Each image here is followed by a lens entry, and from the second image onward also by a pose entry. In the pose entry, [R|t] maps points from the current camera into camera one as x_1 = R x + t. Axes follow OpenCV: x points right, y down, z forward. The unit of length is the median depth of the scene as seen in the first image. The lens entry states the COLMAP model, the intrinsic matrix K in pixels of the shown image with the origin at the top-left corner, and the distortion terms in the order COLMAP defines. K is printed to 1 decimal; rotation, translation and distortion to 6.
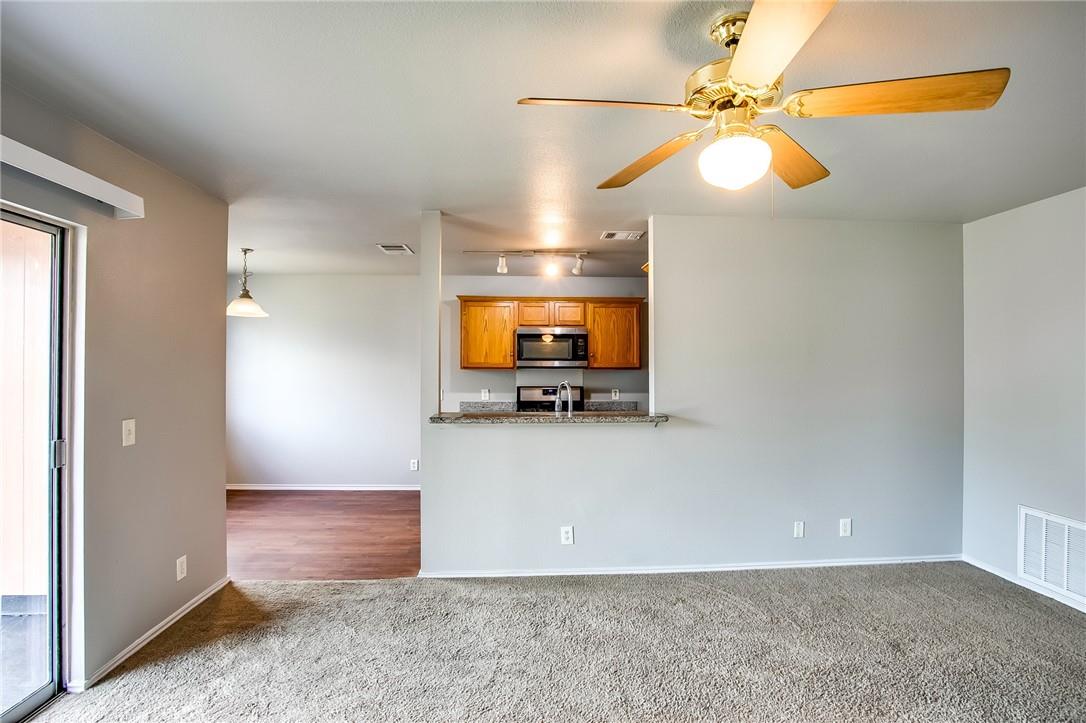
lens RADIAL K [[551.2, 0, 543.0], [0, 551.2, 361.5], [0, 0, 1]] dist [-0.047457, 0.025527]
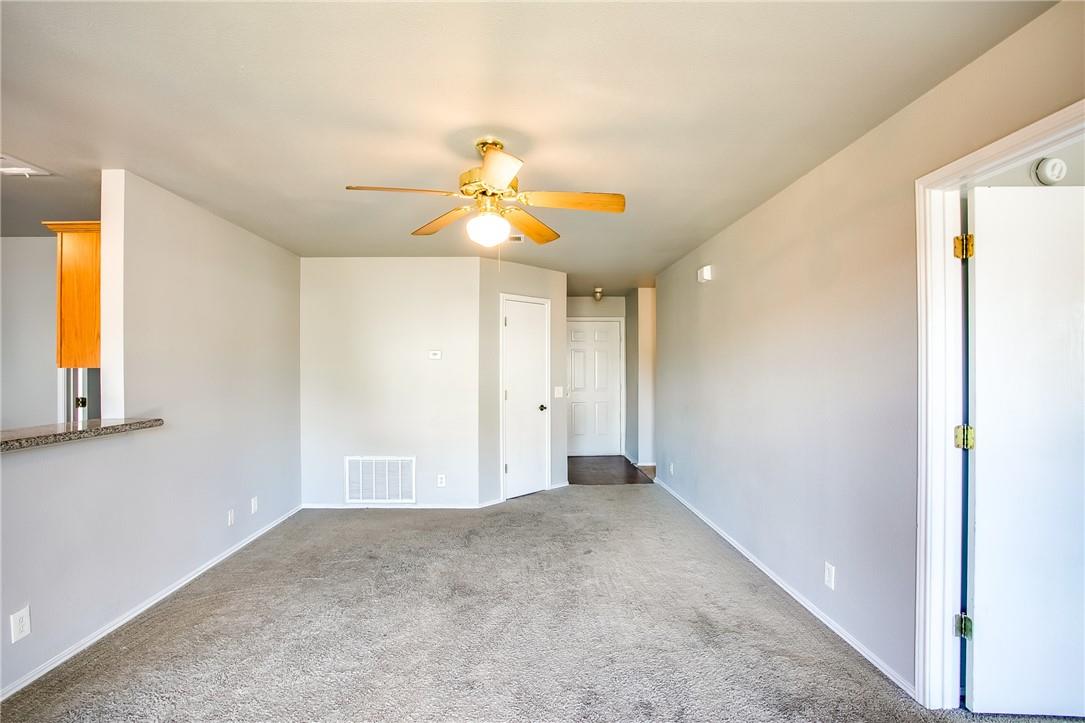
lens RADIAL K [[549.9, 0, 542.5], [0, 549.9, 366.8], [0, 0, 1]] dist [-0.000515, 0.000437]
pose [[0.036070, 0.000098, 0.999349, -0.634646], [0.002946, 0.999996, -0.000205, 0.022675], [-0.999345, 0.002952, 0.036070, 0.405071]]
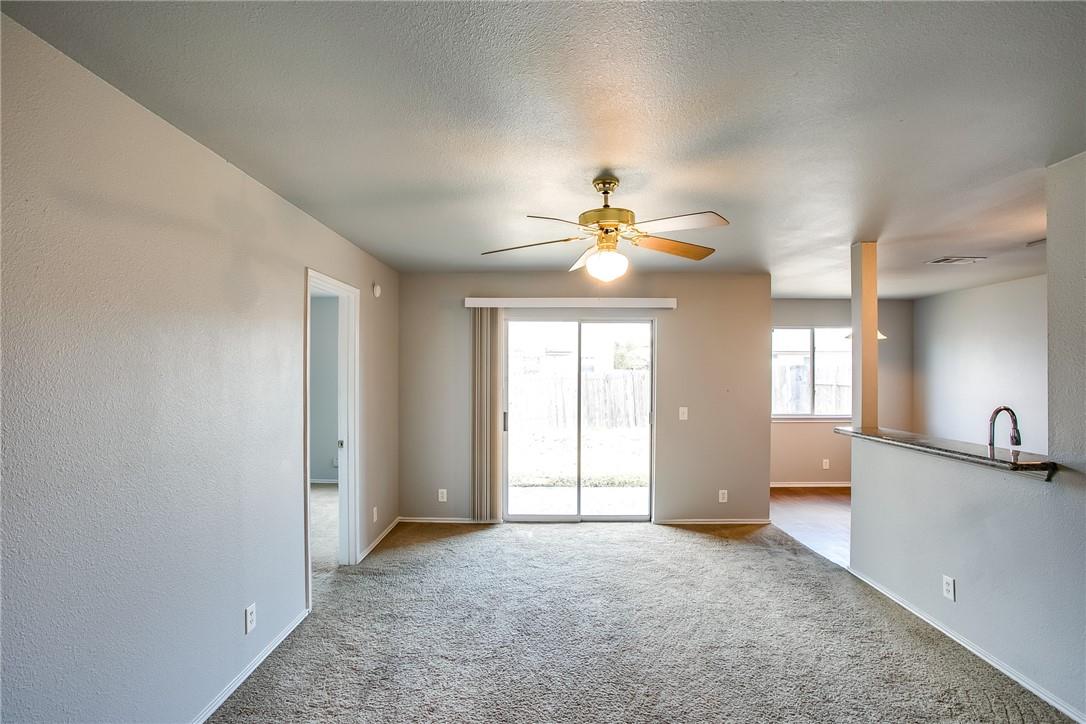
lens RADIAL K [[551.2, 0, 543.0], [0, 551.2, 362.0], [0, 0, 1]] dist [-0.047457, 0.025527]
pose [[-0.076461, -0.020296, -0.996866, 0.987626], [0.004701, 0.999774, -0.020716, -0.015393], [0.997062, -0.006270, -0.076348, 0.476952]]
